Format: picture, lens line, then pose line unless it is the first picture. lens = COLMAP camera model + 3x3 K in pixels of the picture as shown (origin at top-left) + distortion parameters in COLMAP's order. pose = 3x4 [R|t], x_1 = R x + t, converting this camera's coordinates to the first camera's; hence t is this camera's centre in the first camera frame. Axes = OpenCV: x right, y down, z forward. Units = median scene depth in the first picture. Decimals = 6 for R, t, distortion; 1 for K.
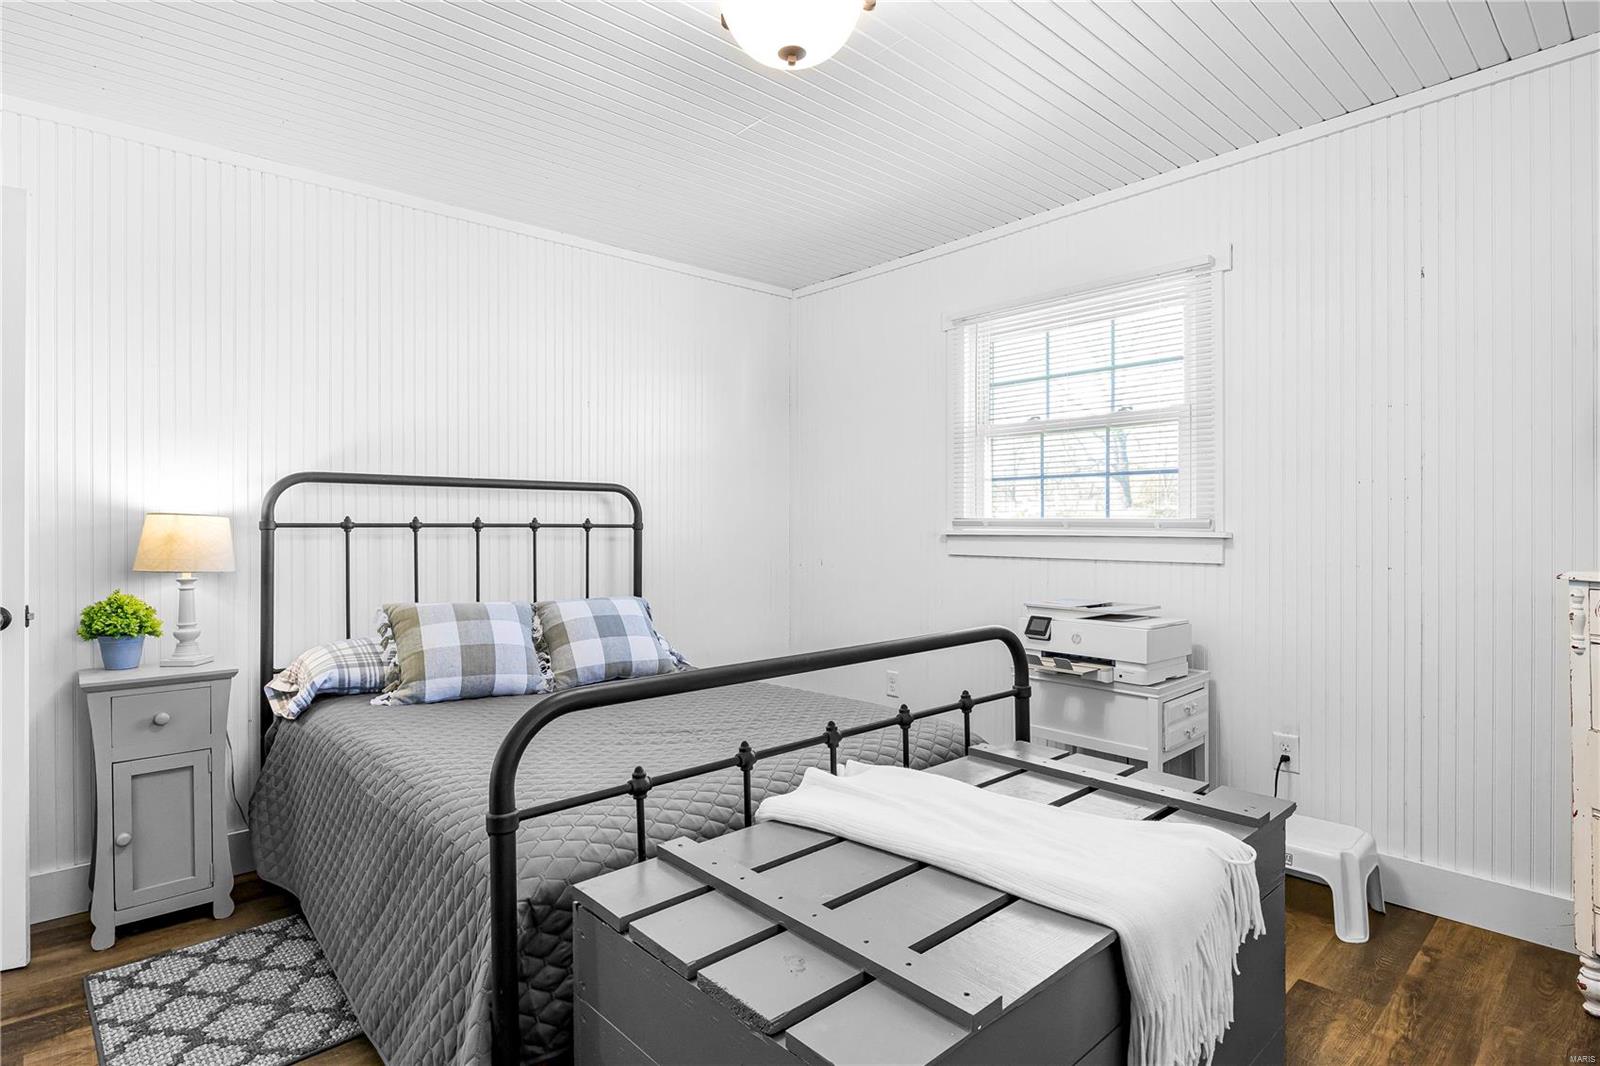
lens RADIAL K [[813.8, 0, 800.0], [0, 813.8, 533.0], [0, 0, 1]] dist [-0.001269, -0.000124]
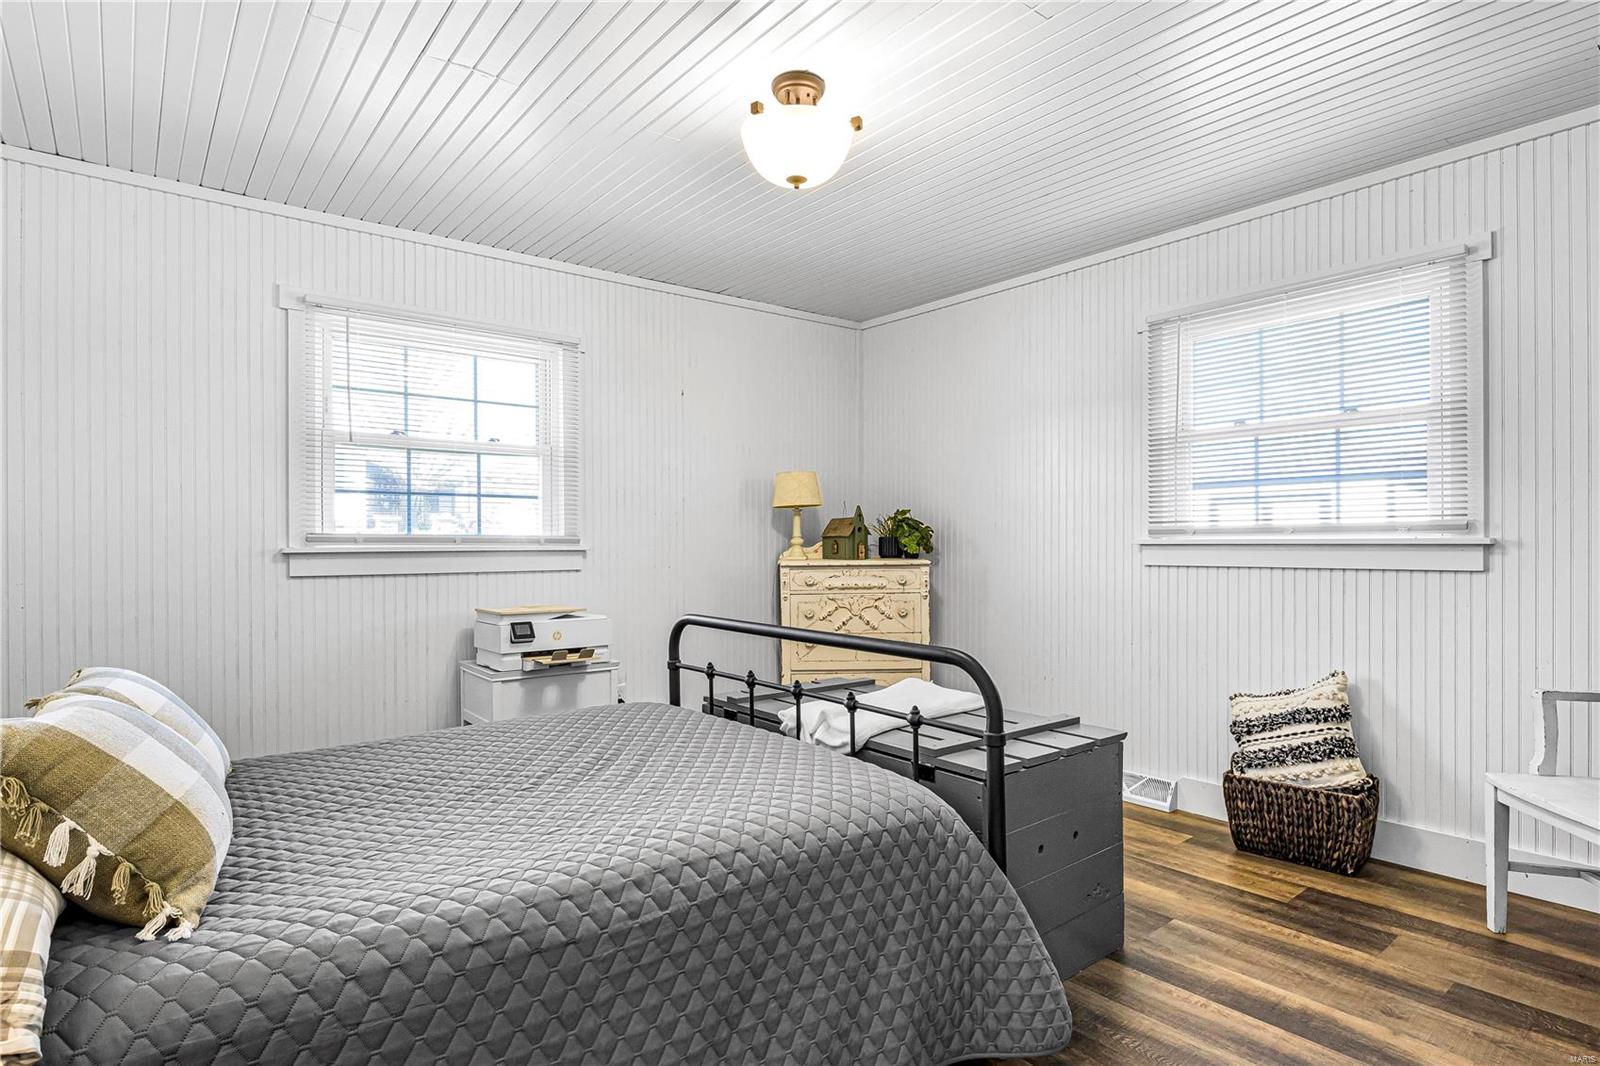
lens RADIAL K [[819.6, 0, 800.0], [0, 819.6, 533.0], [0, 0, 1]] dist [0.000286, 0.000002]
pose [[0.041728, 0.015449, 0.999010, -0.806809], [0.017389, 0.999718, -0.016186, 0.005507], [-0.998978, 0.018047, 0.041448, 0.569906]]
